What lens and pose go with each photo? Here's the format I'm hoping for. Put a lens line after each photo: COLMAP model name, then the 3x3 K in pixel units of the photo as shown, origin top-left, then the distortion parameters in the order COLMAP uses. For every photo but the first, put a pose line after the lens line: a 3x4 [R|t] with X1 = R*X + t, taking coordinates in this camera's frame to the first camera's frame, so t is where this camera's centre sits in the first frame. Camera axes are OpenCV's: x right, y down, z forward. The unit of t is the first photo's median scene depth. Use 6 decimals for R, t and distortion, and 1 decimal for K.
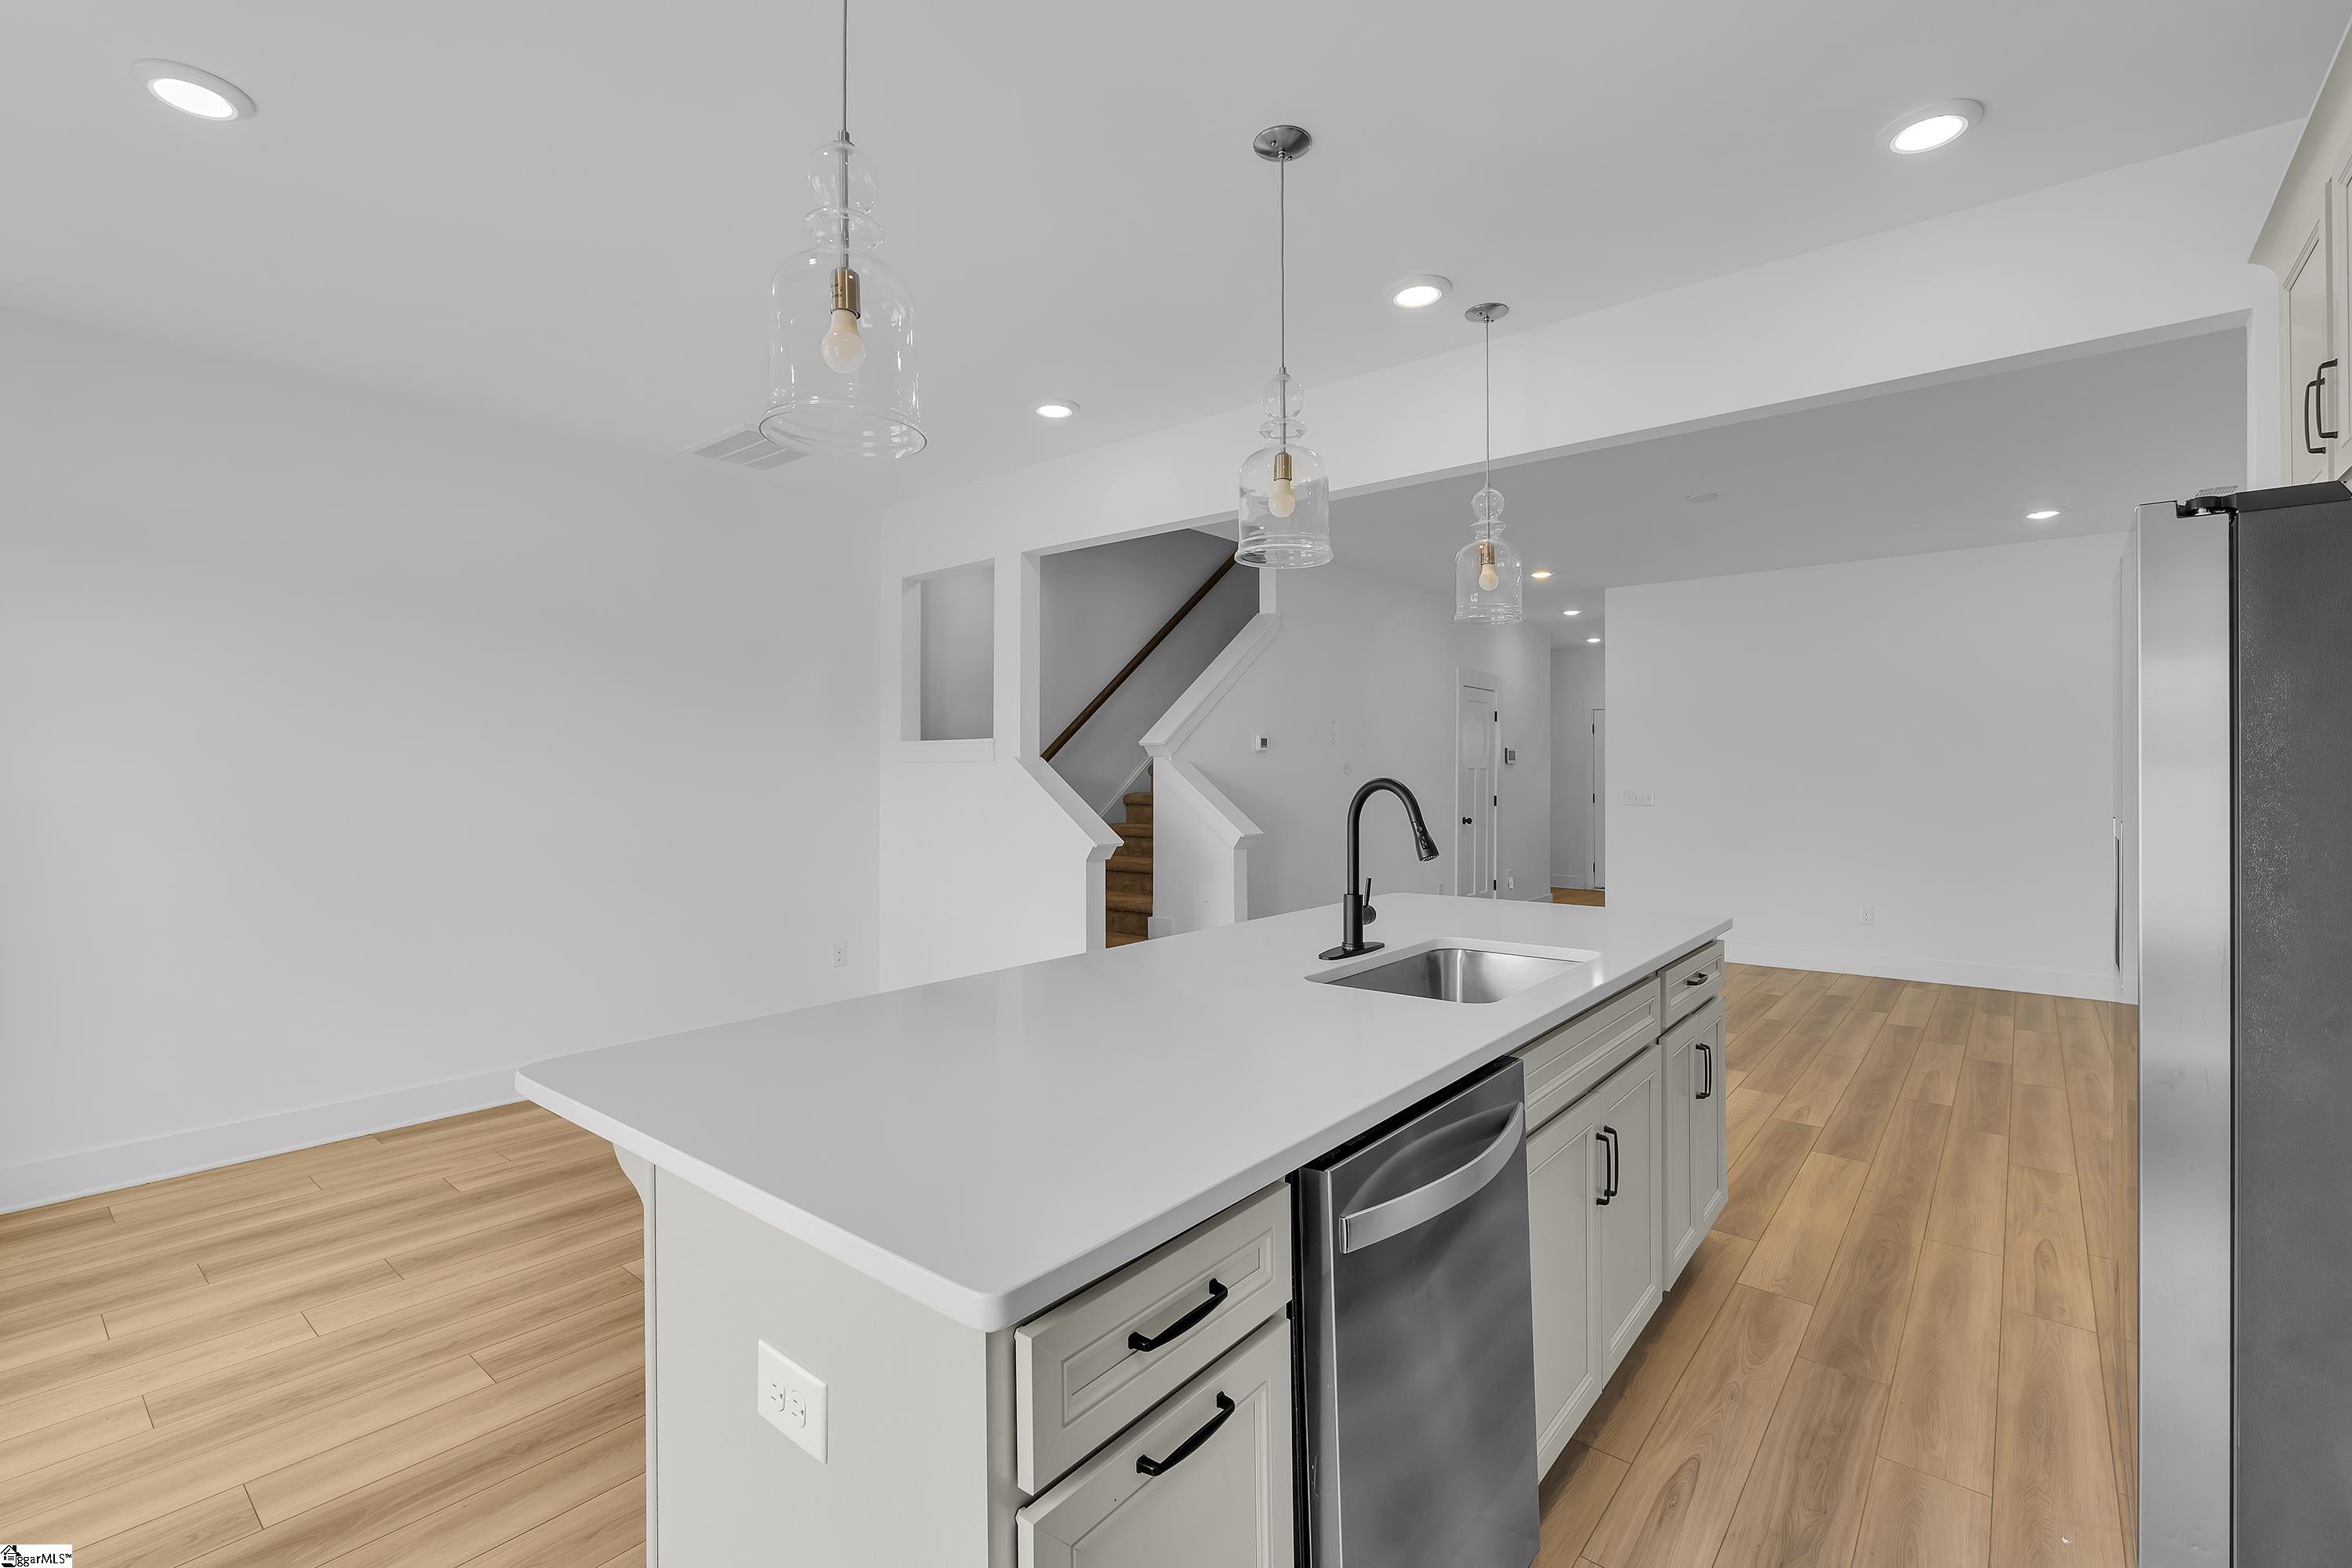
lens RADIAL K [[1044.9, 0, 1173.4], [0, 1044.9, 766.3], [0, 0, 1]] dist [-0.003464, 0.000225]
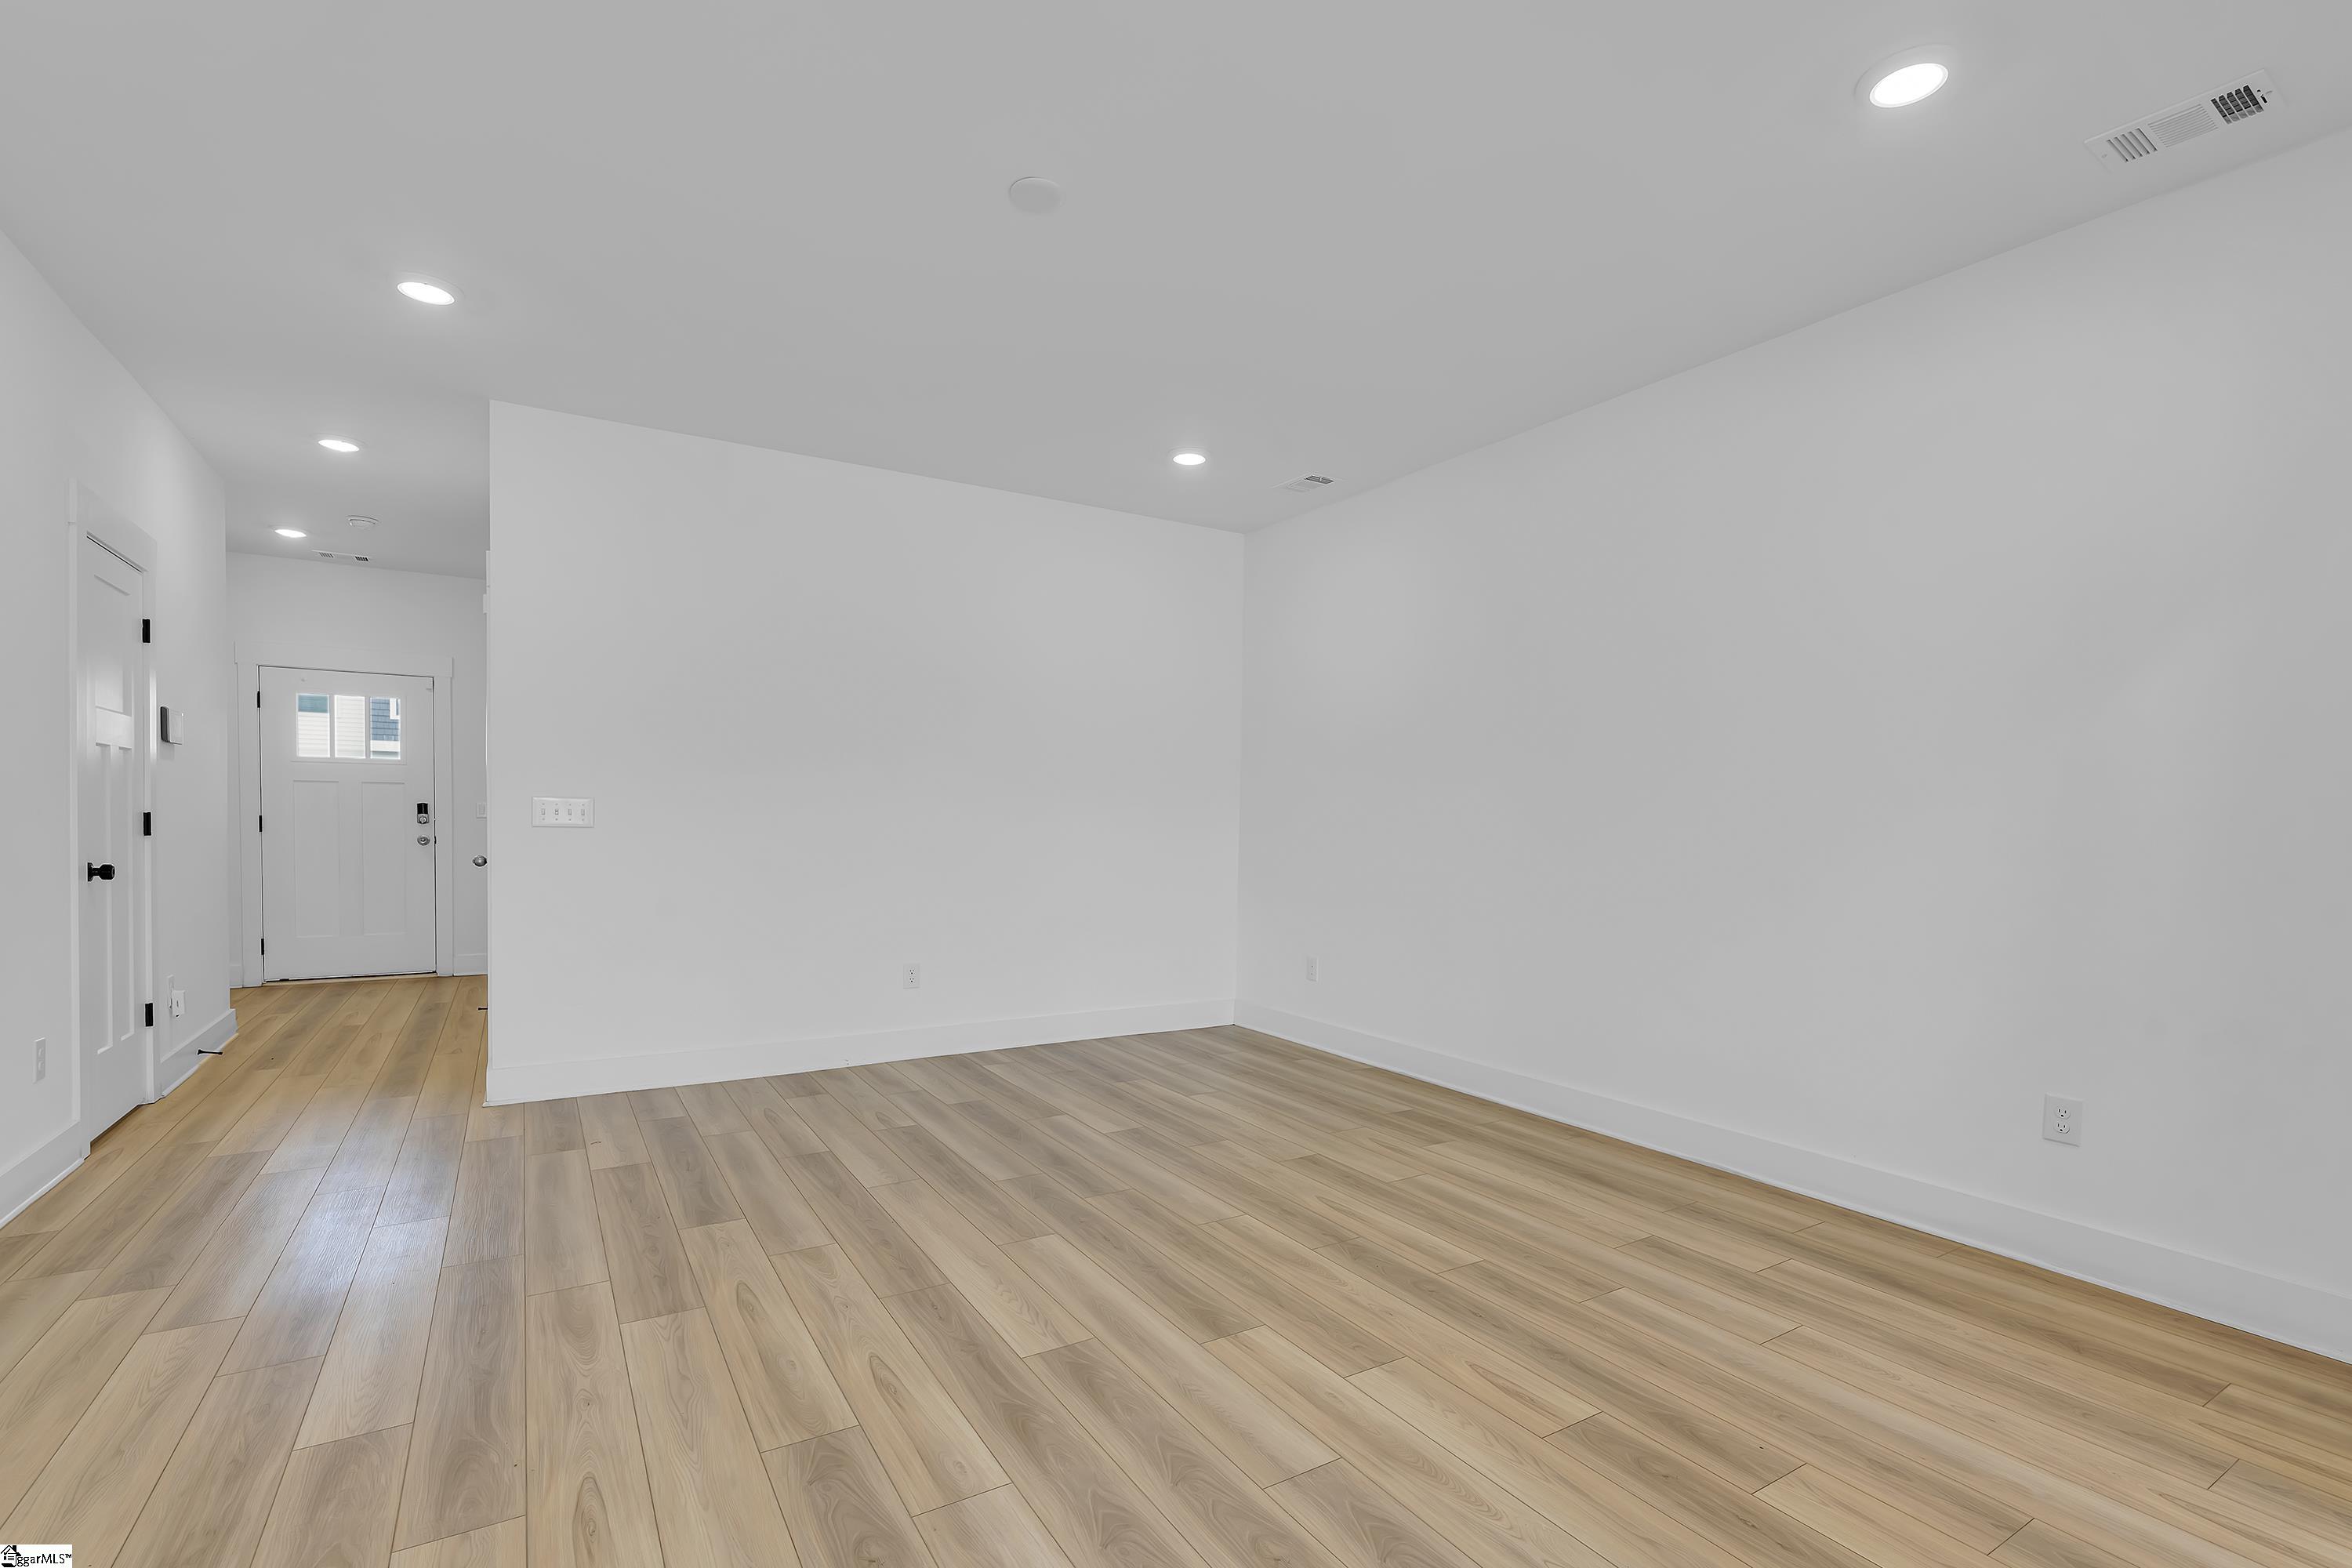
lens RADIAL K [[1065.3, 0, 1185.4], [0, 1065.3, 846.0], [0, 0, 1]] dist [-0.001063, 0.000110]
pose [[0.314195, -0.021411, 0.949117, 0.056405], [-0.019122, 0.999400, 0.028875, 0.053392], [-0.949166, -0.027222, 0.313597, 1.129752]]
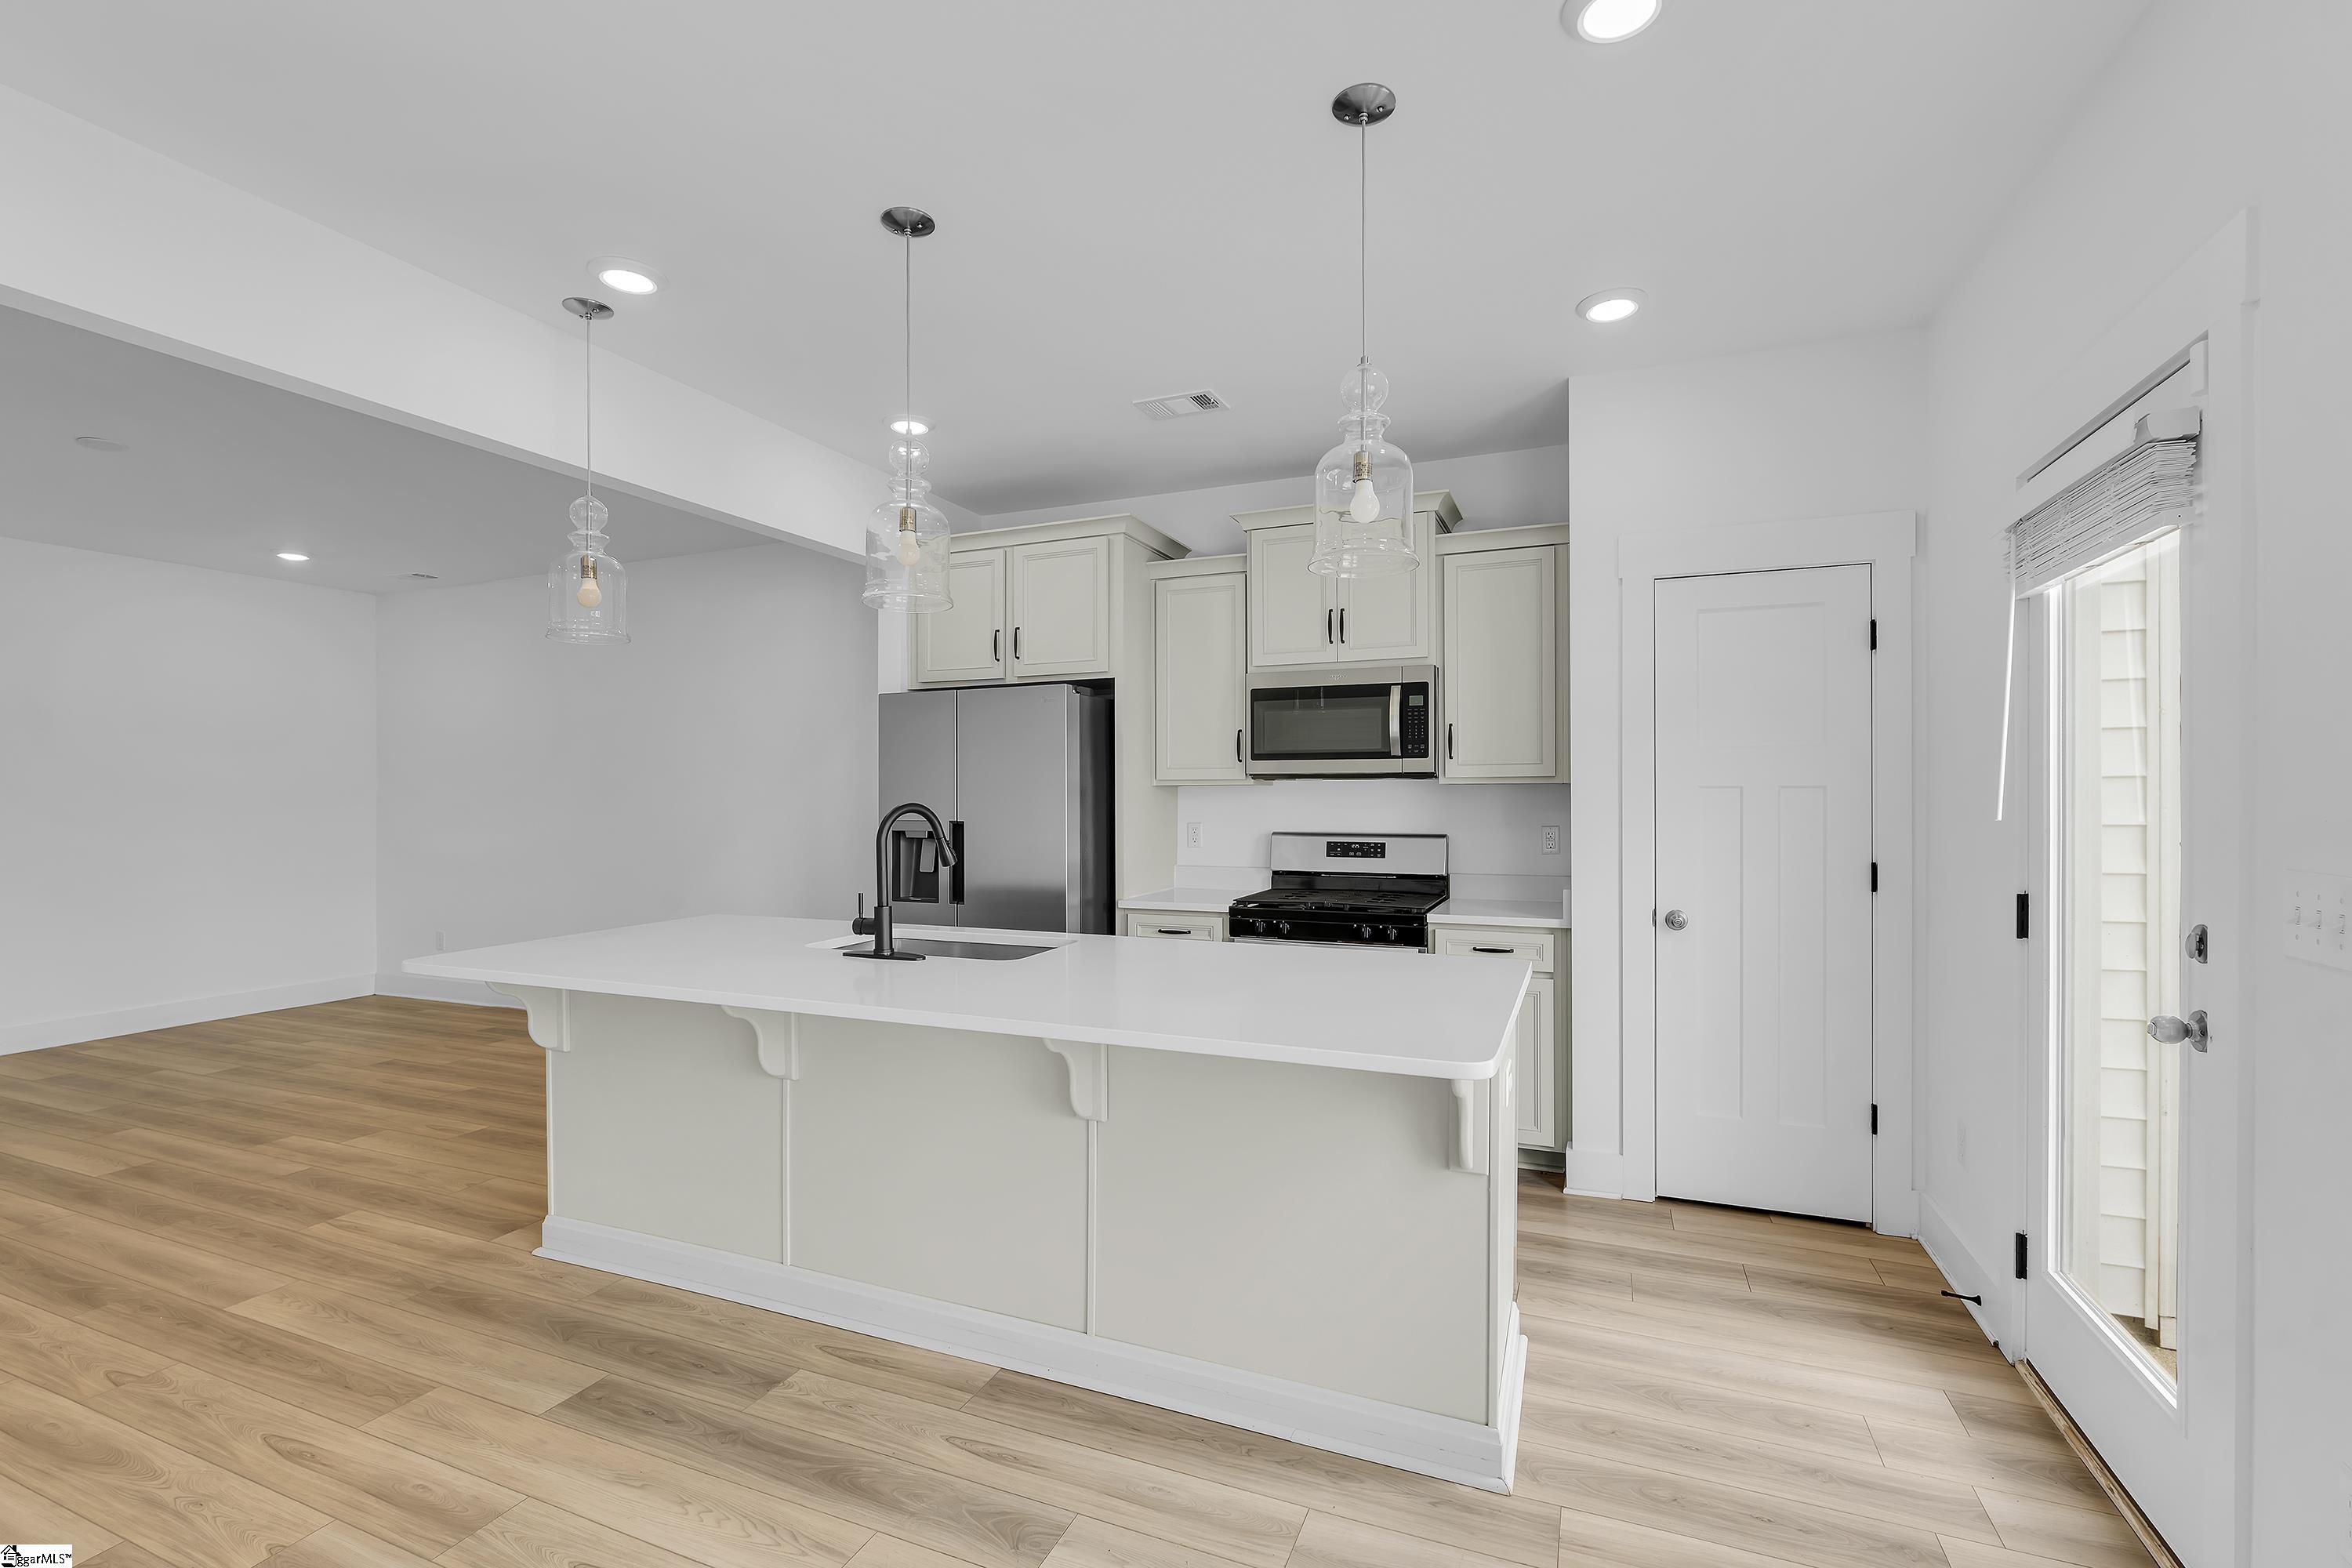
lens RADIAL K [[1024.4, 0, 1185.1], [0, 1024.4, 794.1], [0, 0, 1]] dist [-0.010660, 0.001031]
pose [[-0.301146, 0.000628, 0.953578, -0.661476], [0.003400, 0.999994, 0.000415, 0.002197], [-0.953572, 0.003367, -0.301147, 0.682722]]
